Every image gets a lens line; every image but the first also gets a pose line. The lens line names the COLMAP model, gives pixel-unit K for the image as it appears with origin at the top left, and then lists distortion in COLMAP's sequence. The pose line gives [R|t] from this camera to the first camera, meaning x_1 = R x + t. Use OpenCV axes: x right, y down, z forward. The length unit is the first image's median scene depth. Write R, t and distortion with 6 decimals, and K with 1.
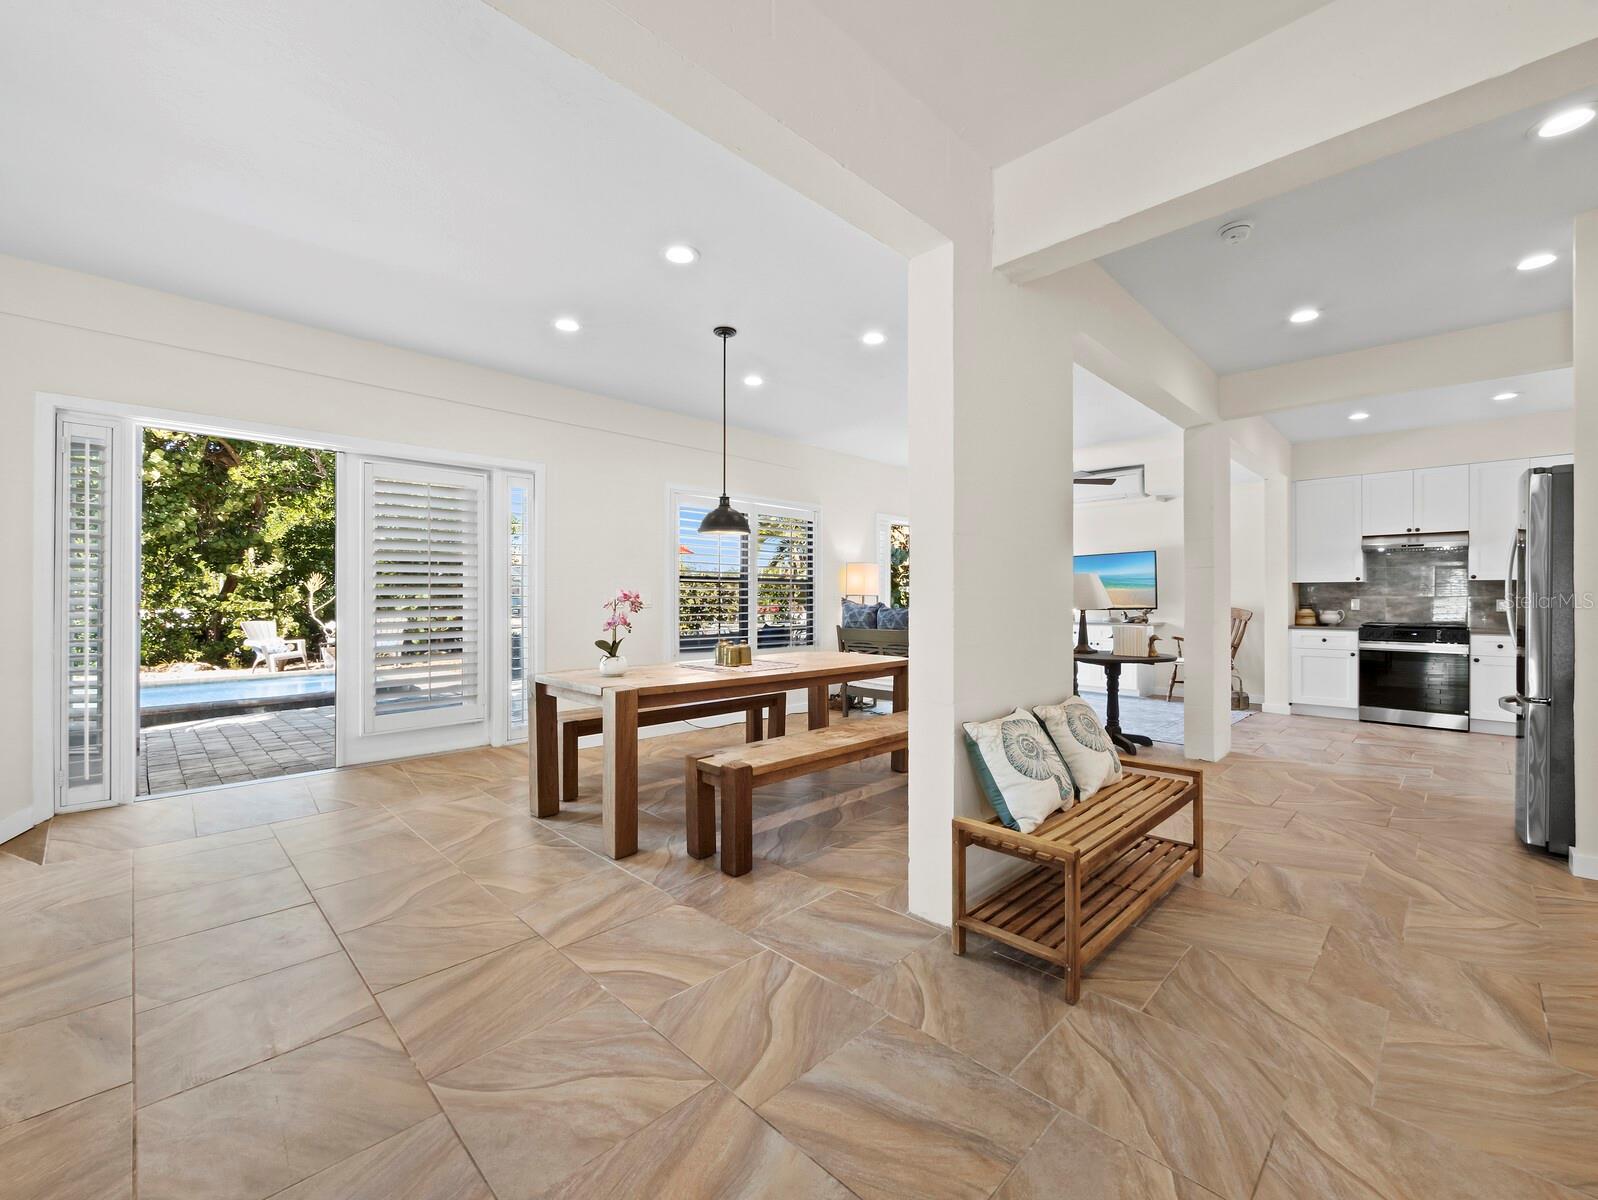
lens RADIAL K [[669.6, 0, 798.9], [0, 669.6, 599.6], [0, 0, 1]] dist [-0.006456, 0.000903]
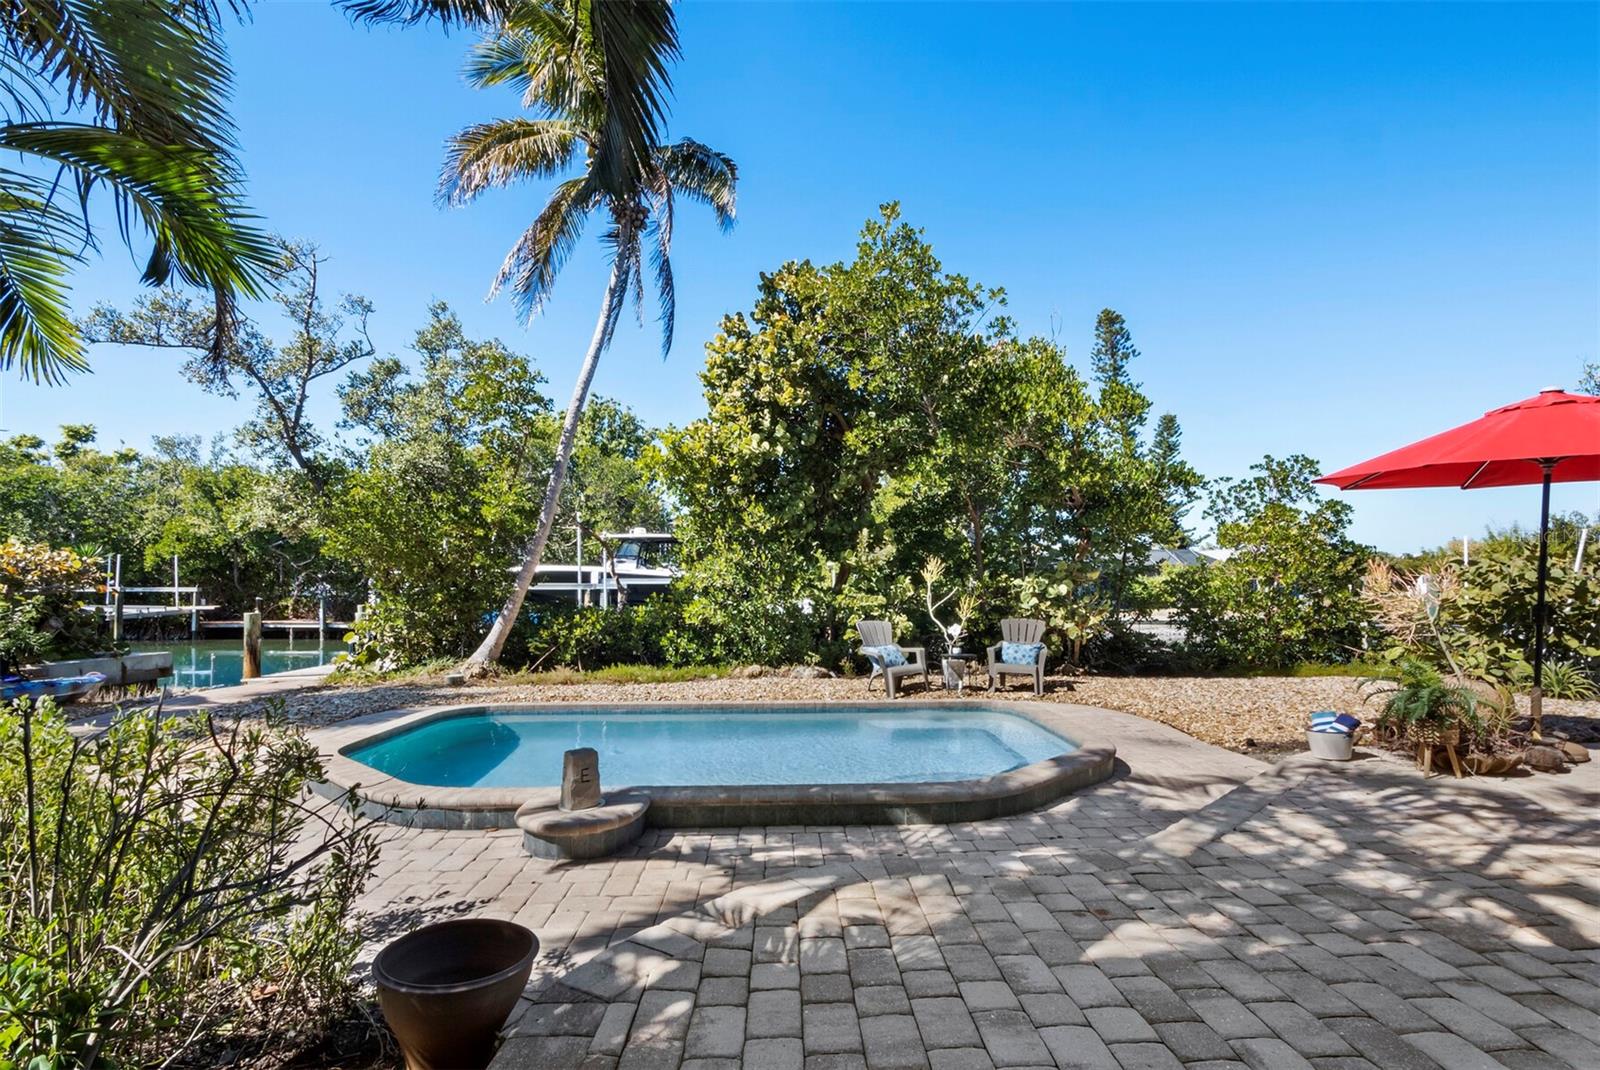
lens RADIAL K [[654.5, 0, 797.6], [0, 654.5, 537.1], [0, 0, 1]] dist [-0.000163, -0.000108]
pose [[0.721370, -0.057148, -0.690188, -0.324217], [-0.000640, 0.996534, -0.083183, -0.001165], [0.692550, 0.060448, 0.718833, 0.364040]]
